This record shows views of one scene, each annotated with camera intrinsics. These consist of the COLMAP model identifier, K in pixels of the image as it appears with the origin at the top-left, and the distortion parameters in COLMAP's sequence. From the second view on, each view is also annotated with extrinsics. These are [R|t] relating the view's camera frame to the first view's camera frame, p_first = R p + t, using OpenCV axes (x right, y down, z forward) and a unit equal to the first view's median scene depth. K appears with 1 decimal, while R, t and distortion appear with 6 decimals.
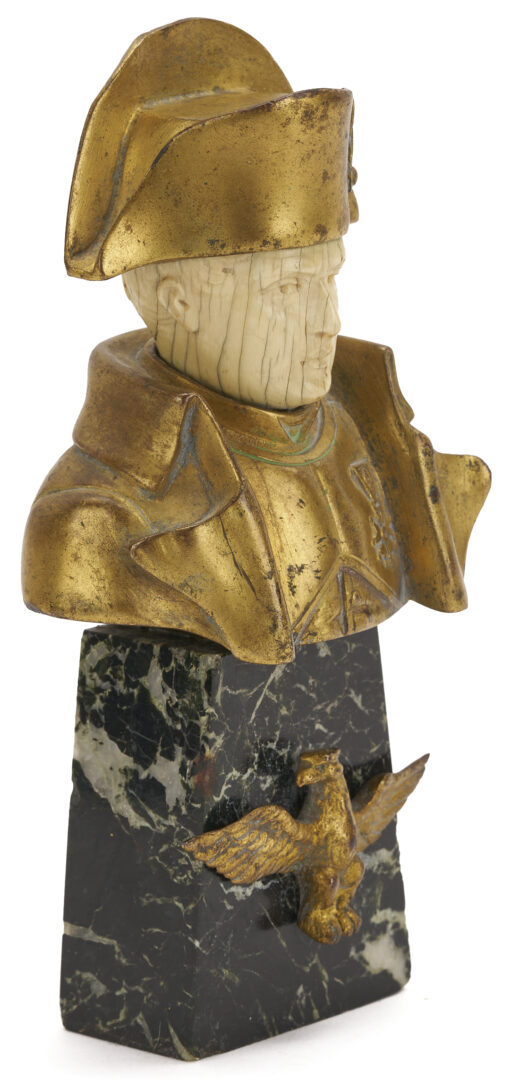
lens RADIAL K [[5850.4, 0, 254.8], [0, 5850.4, 536.8], [0, 0, 1]] dist [-0.035667, 0.000000]
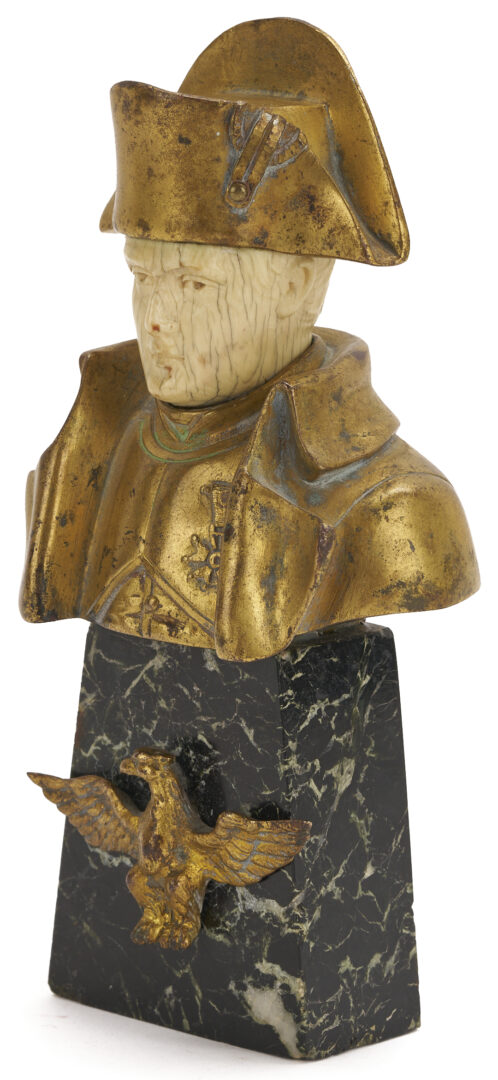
lens RADIAL K [[5855.4, 0, 246.3], [0, 5855.4, 535.1], [0, 0, 1]] dist [-0.026660, 0.000000]
pose [[0.007320, 0.208533, -0.977988, 0.982378], [-0.229623, 0.952230, 0.201322, -0.203492], [0.973252, 0.223095, 0.054854, 0.953842]]
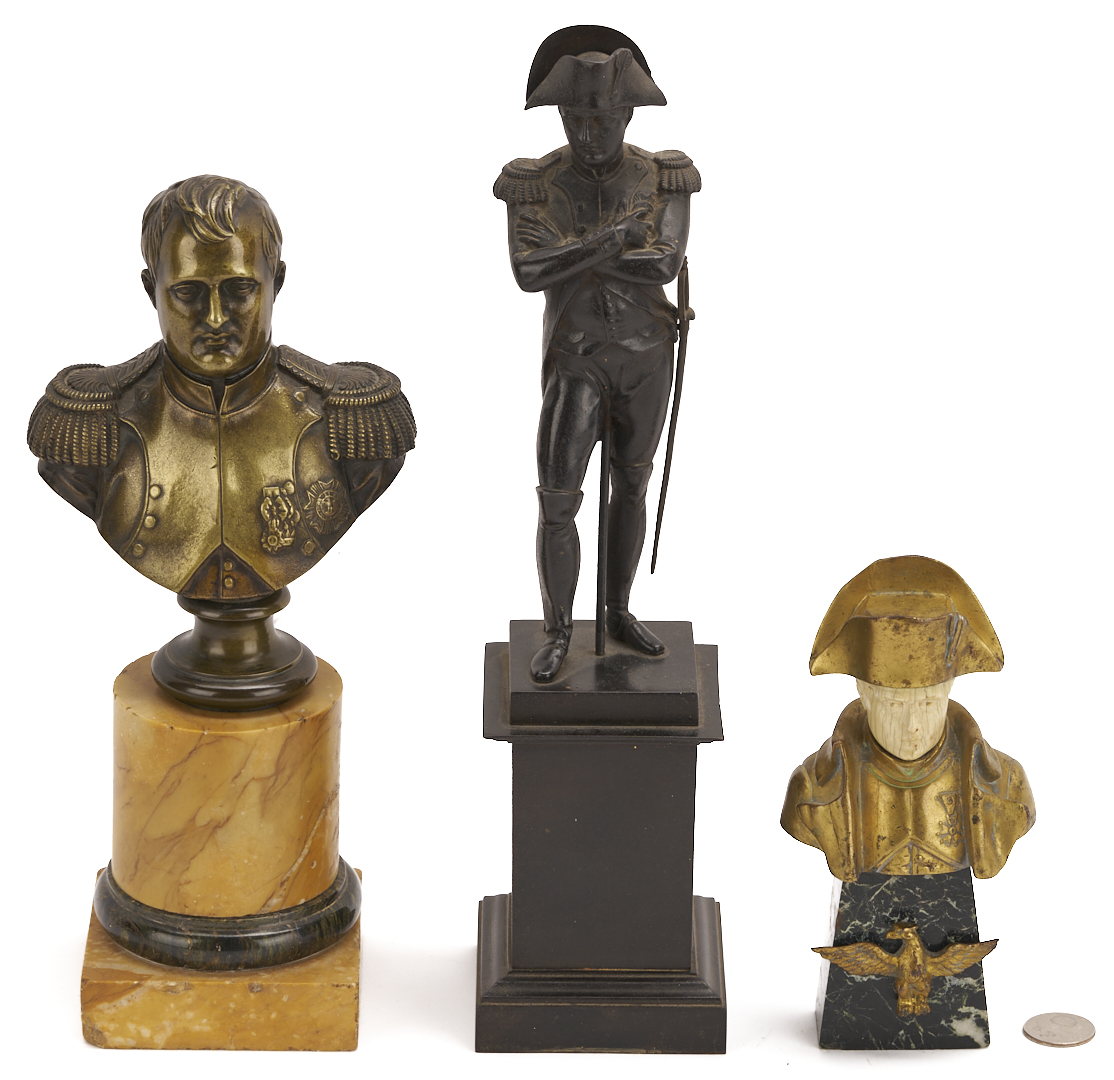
lens RADIAL K [[6284.8, 0, 552.3], [0, 6284.8, 537.4], [0, 0, 1]] dist [-0.322234, 0.000000]
pose [[0.674424, 0.282399, -0.682204, 1.349334], [-0.161936, 0.958043, 0.236494, -0.574928], [0.720367, -0.049024, 0.691858, -0.555656]]
